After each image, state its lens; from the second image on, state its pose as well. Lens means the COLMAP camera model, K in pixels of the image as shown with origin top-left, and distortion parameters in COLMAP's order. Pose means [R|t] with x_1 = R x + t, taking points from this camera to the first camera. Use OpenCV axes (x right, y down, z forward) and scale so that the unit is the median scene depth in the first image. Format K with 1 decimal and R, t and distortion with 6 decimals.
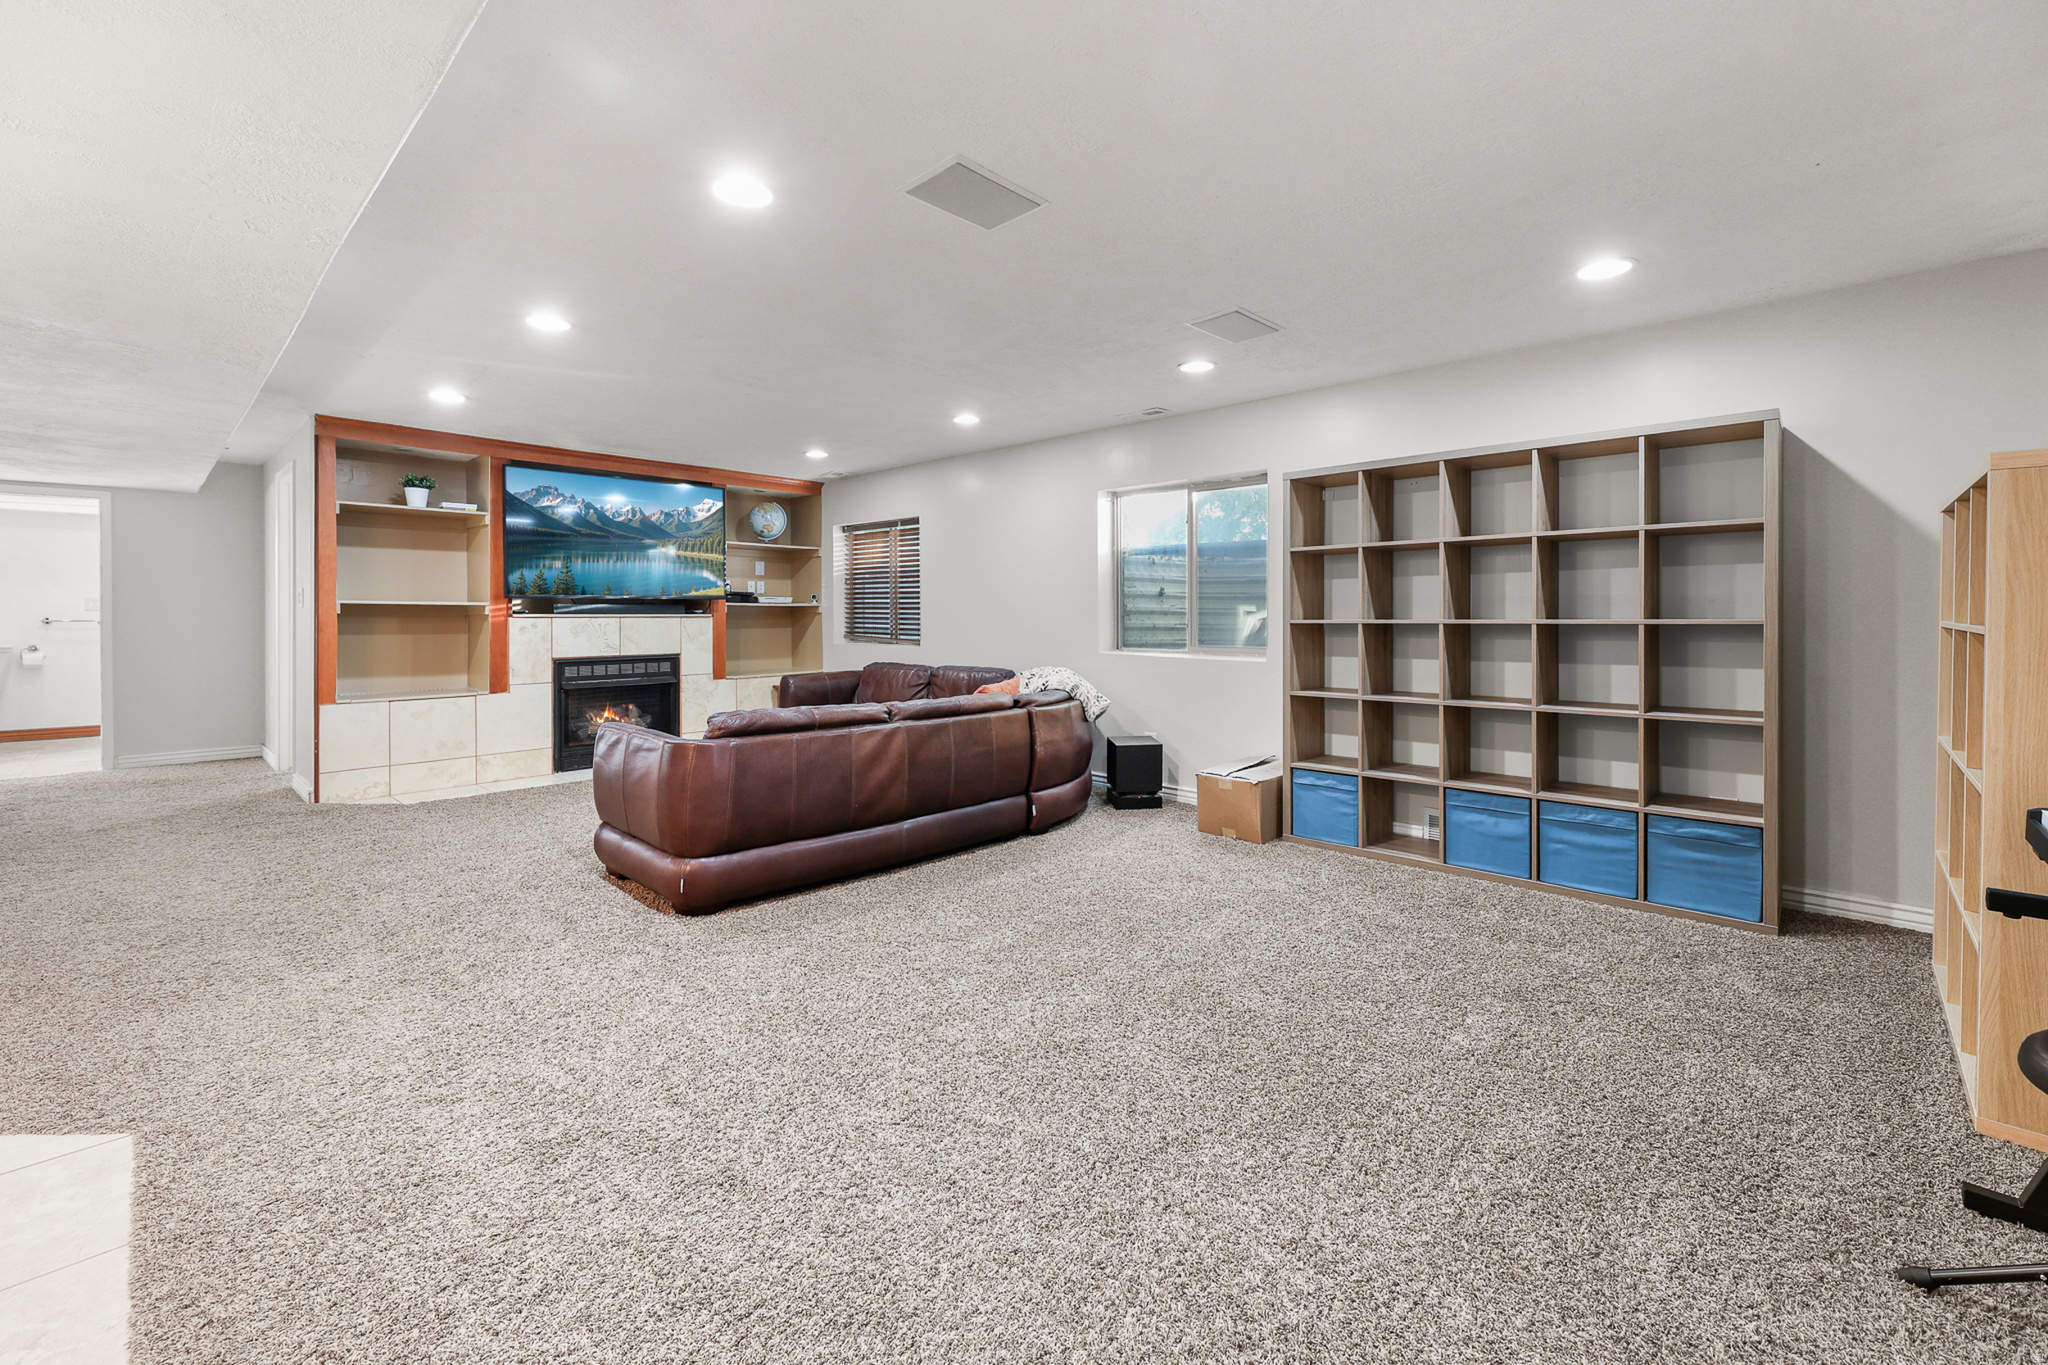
lens RADIAL K [[849.3, 0, 1017.0], [0, 849.3, 618.3], [0, 0, 1]] dist [0.002631, -0.000146]
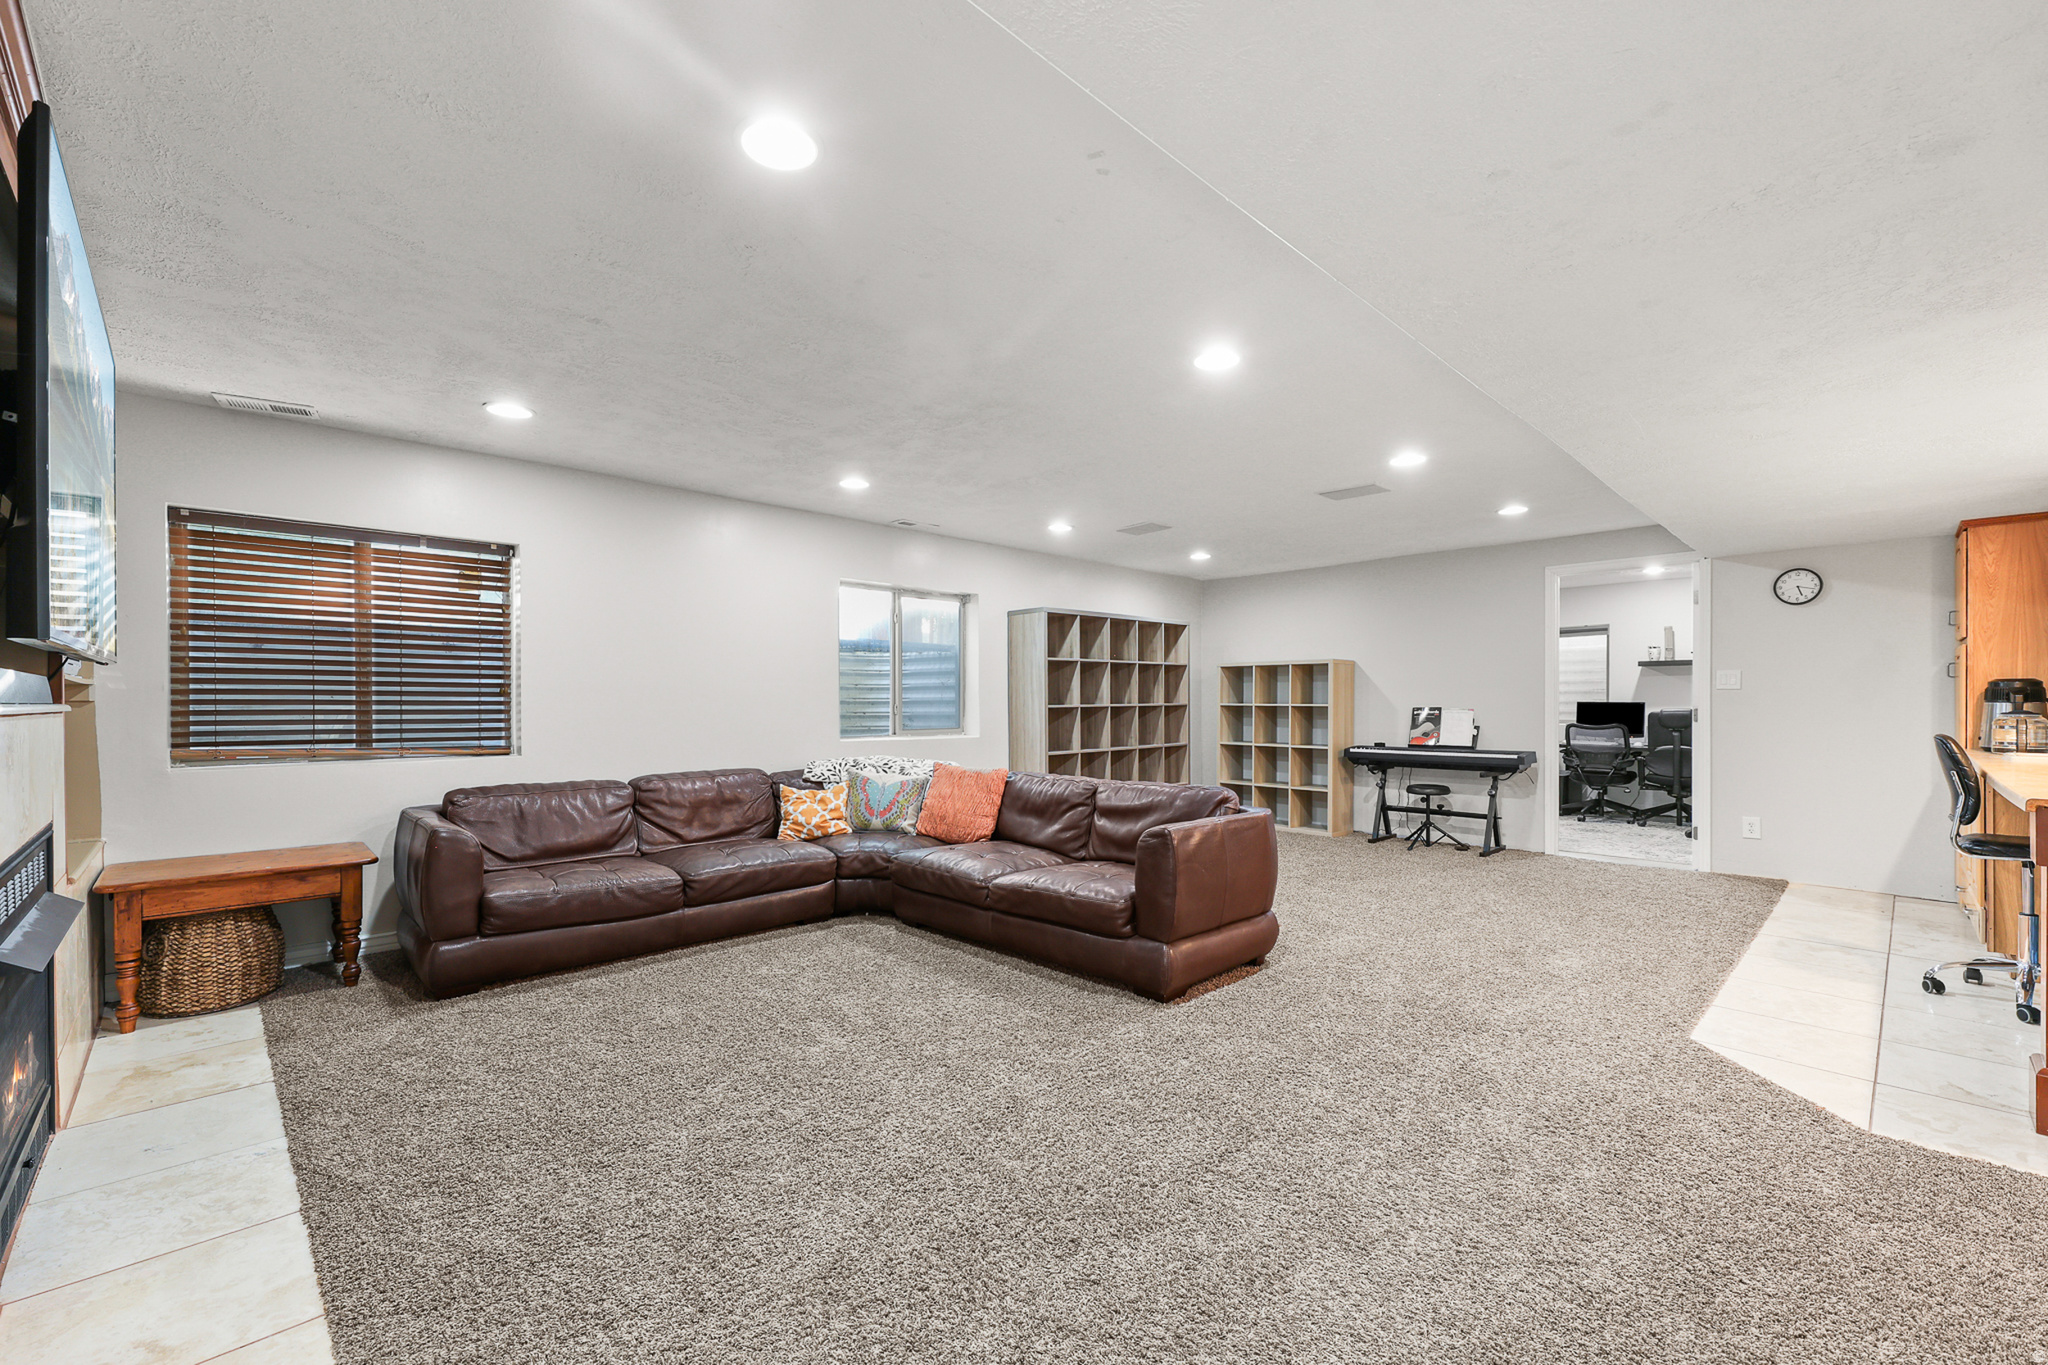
lens RADIAL K [[856.6, 0, 1068.9], [0, 856.6, 700.9], [0, 0, 1]] dist [0.000572, -0.000060]
pose [[0.016566, 0.001266, 0.999862, -0.916365], [0.001156, 0.999999, -0.001285, -0.006824], [-0.999862, 0.001177, 0.016565, 0.741334]]
